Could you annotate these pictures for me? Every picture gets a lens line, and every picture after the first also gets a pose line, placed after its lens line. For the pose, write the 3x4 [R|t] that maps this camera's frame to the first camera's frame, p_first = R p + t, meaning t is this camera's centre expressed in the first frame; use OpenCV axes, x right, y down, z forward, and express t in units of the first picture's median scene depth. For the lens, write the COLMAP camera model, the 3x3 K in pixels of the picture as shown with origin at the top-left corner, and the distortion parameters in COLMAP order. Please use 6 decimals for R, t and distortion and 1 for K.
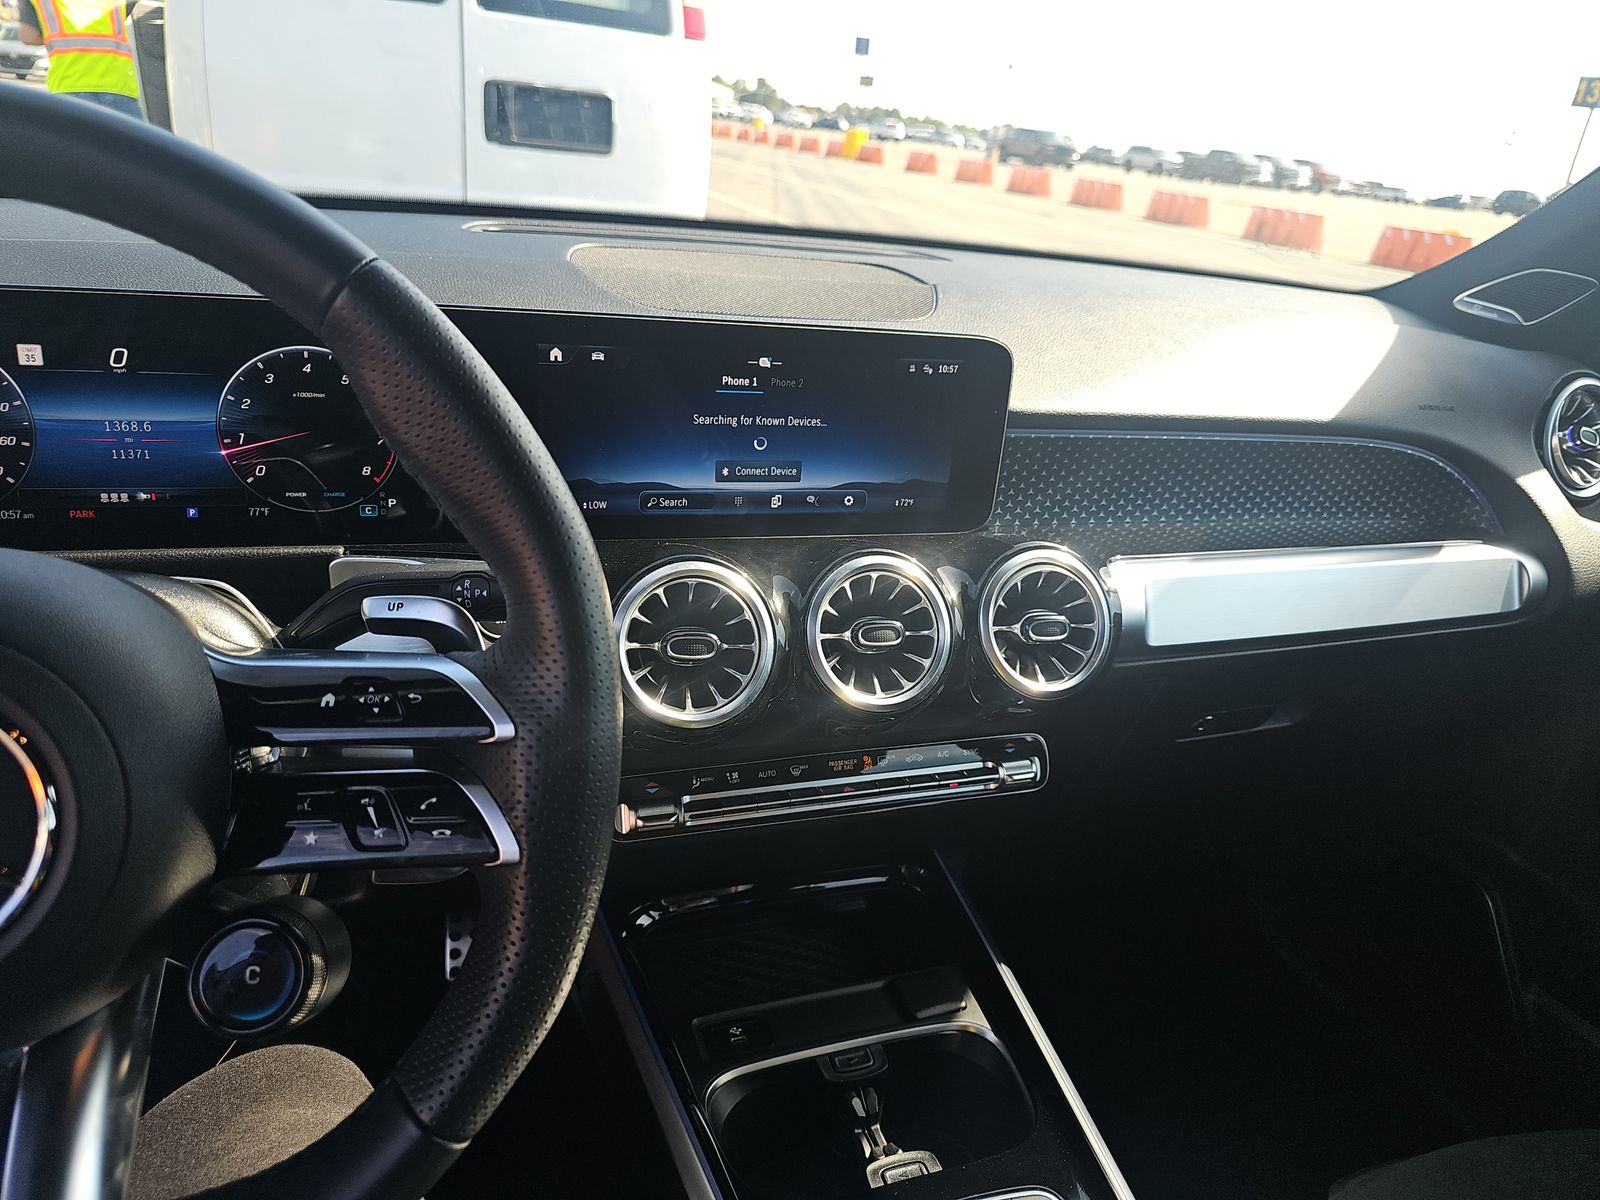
lens RADIAL K [[1062.2, 0, 797.6], [0, 1062.2, 582.9], [0, 0, 1]] dist [0.061783, -0.072917]
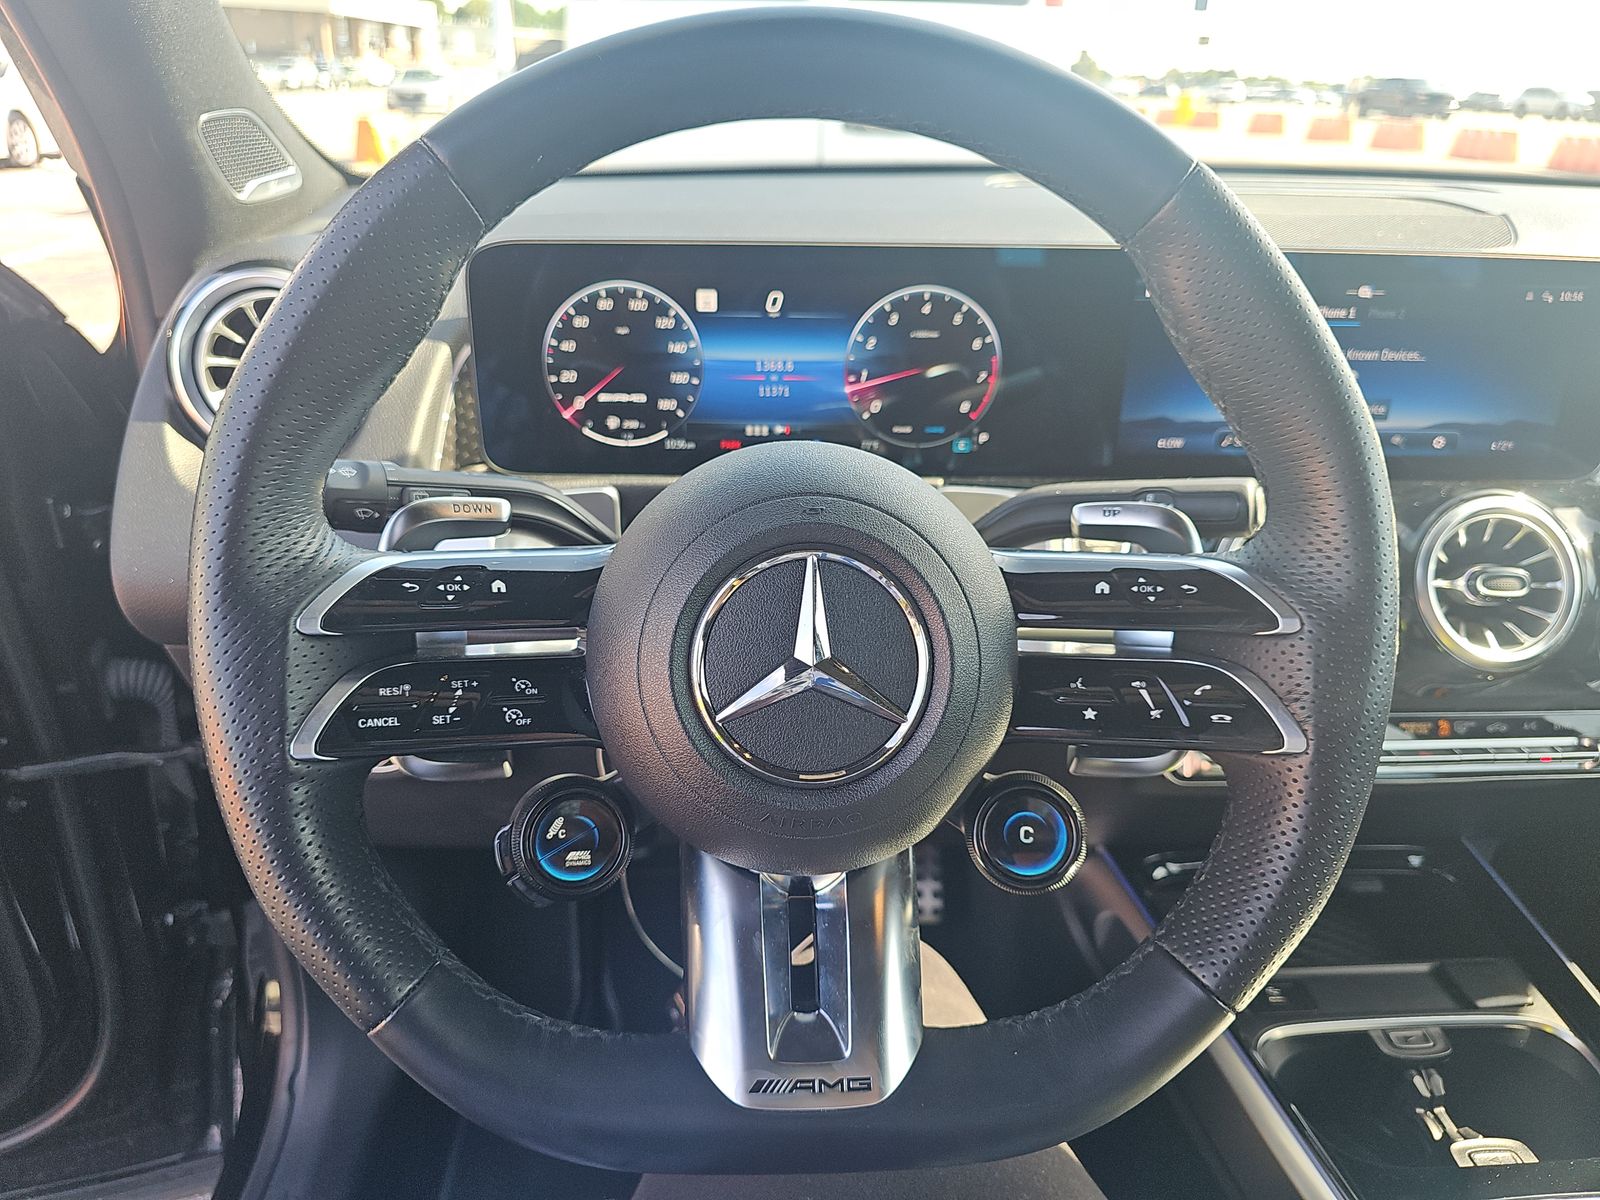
lens RADIAL K [[1079.1, 0, 800.0], [0, 1079.1, 600.0], [0, 0, 1]] dist [0.024961, -0.027848]
pose [[0.961120, 0.041672, -0.272969, -0.247048], [-0.035481, 0.998990, 0.027583, 0.058339], [0.273843, -0.016826, 0.961627, -0.066770]]
